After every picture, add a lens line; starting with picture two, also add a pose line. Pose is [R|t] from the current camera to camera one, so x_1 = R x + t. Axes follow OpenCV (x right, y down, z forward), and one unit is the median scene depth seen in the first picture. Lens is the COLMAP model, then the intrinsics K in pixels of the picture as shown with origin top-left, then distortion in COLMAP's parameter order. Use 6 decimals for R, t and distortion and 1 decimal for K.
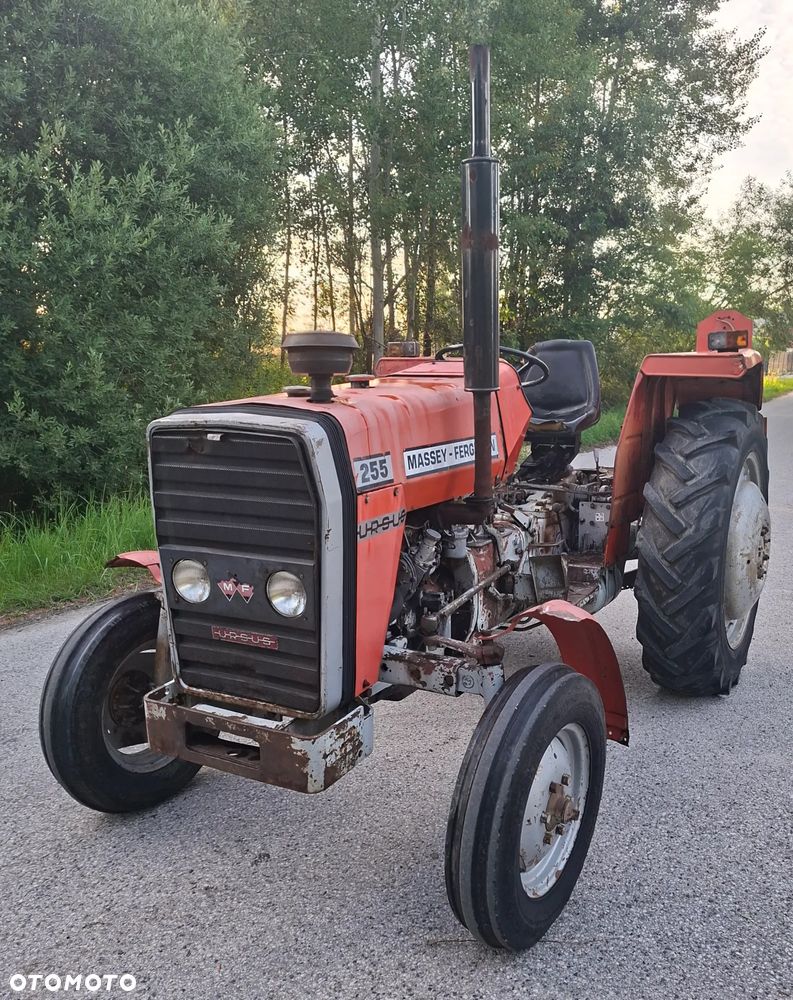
lens RADIAL K [[898.2, 0, 416.5], [0, 898.2, 537.3], [0, 0, 1]] dist [0.130294, -0.189269]
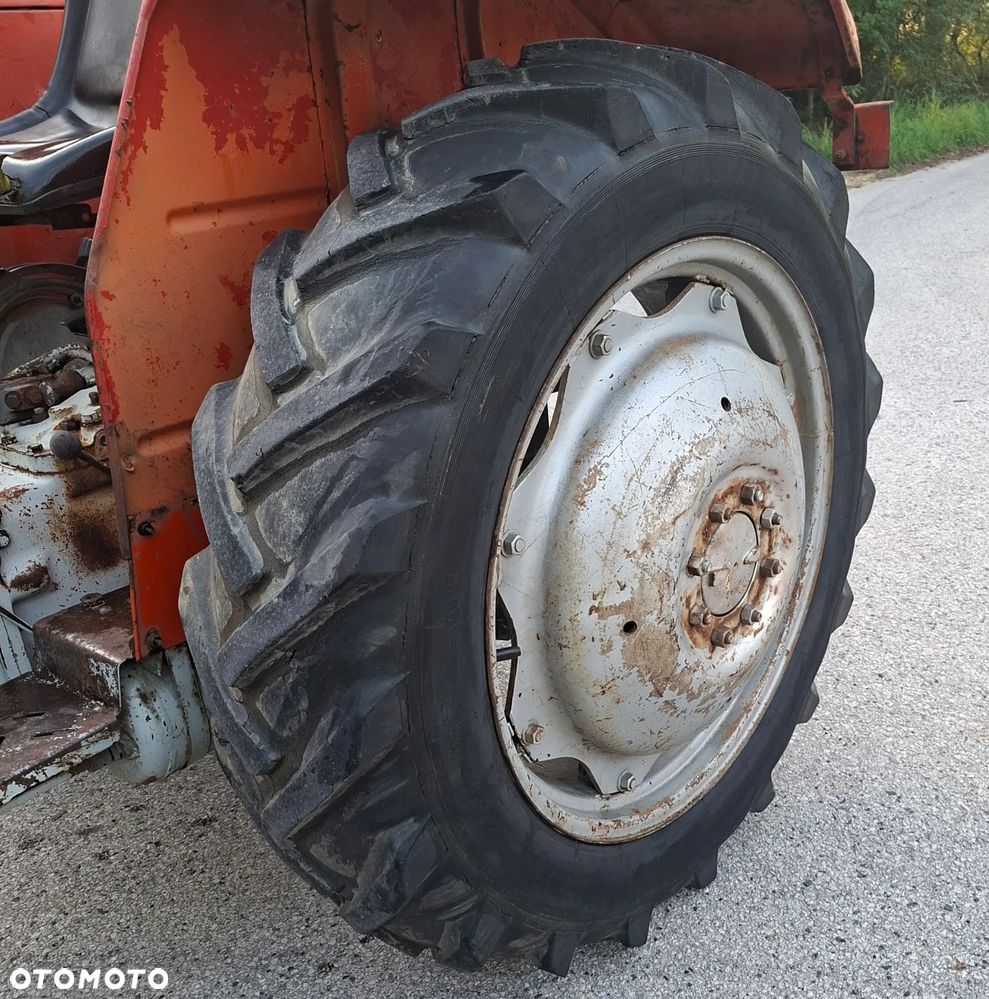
lens RADIAL K [[1075.8, 0, 580.6], [0, 1075.8, 606.9], [0, 0, 1]] dist [0.117678, -0.176923]
pose [[0.985550, 0.016514, -0.168579, 0.603523], [0.030647, 0.961426, 0.273352, -0.117650], [0.166590, -0.274569, 0.947027, 0.964059]]
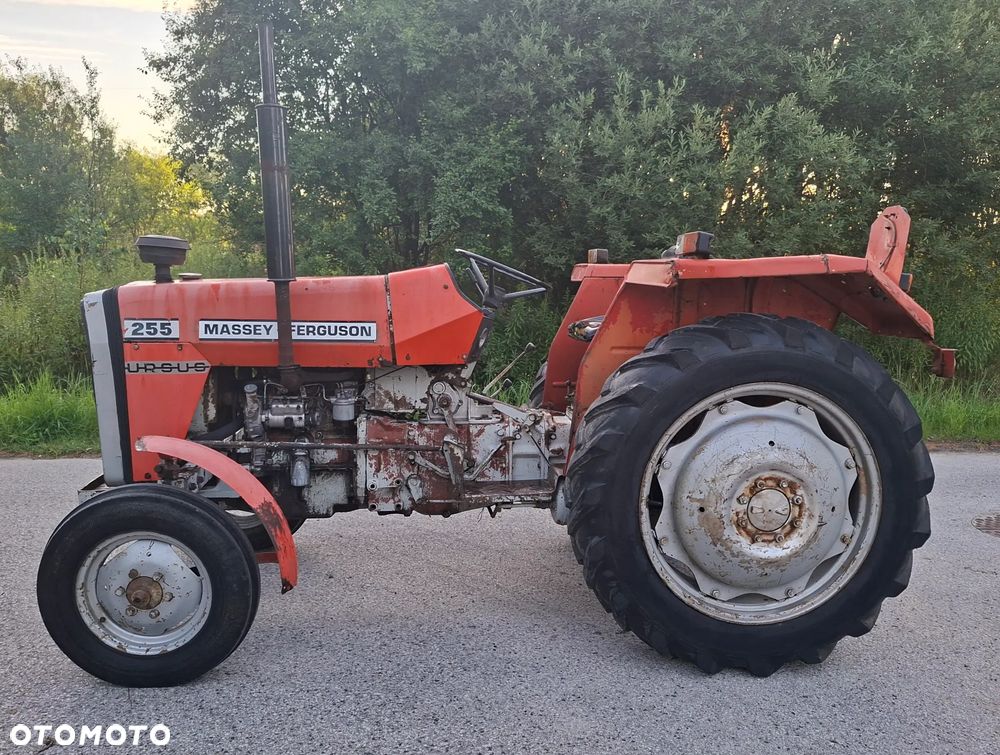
lens RADIAL K [[844.5, 0, 527.6], [0, 844.5, 391.2], [0, 0, 1]] dist [0.140038, -0.250310]
pose [[0.587596, 0.125382, -0.799381, 1.287268], [-0.173460, 0.984473, 0.026910, -0.105757], [0.790344, 0.122848, 0.600221, 0.590423]]
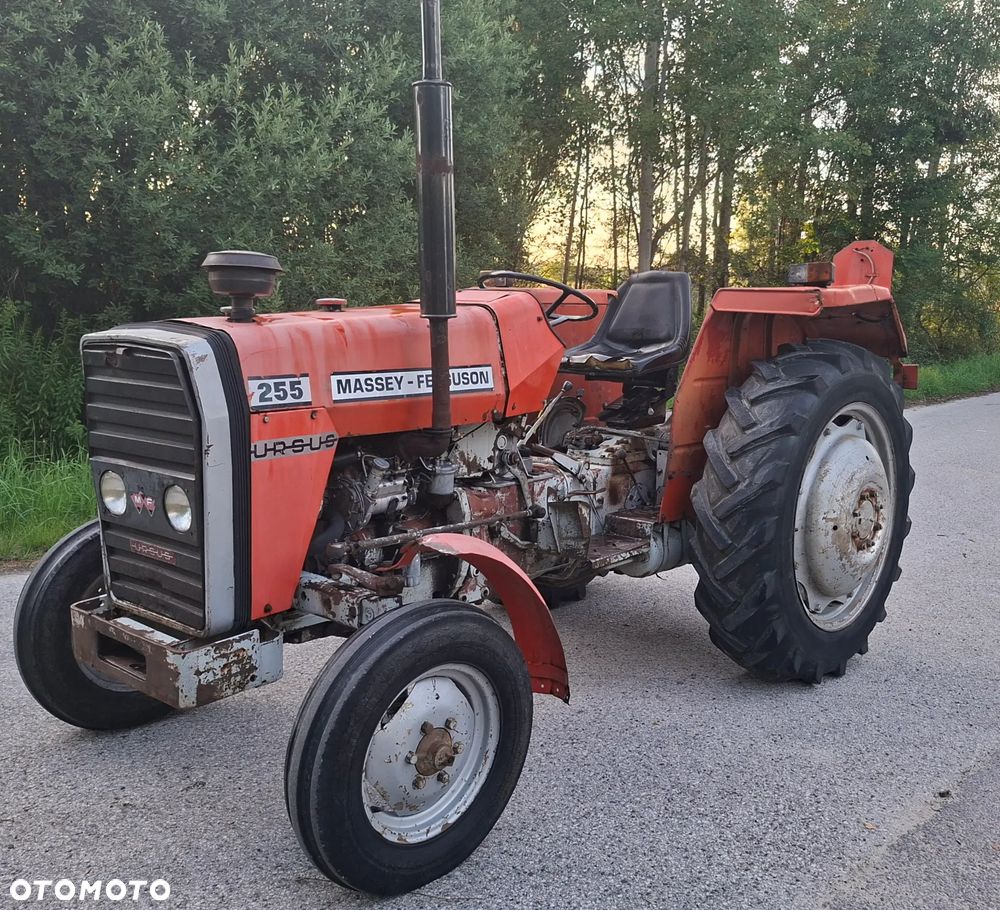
lens RADIAL K [[1056.9, 0, 518.8], [0, 1056.9, 454.8], [0, 0, 1]] dist [0.155406, -0.304564]
pose [[0.977065, 0.050569, -0.206852, 0.409369], [-0.060161, 0.997373, -0.040344, 0.024716], [0.204268, 0.051863, 0.977540, -0.081823]]
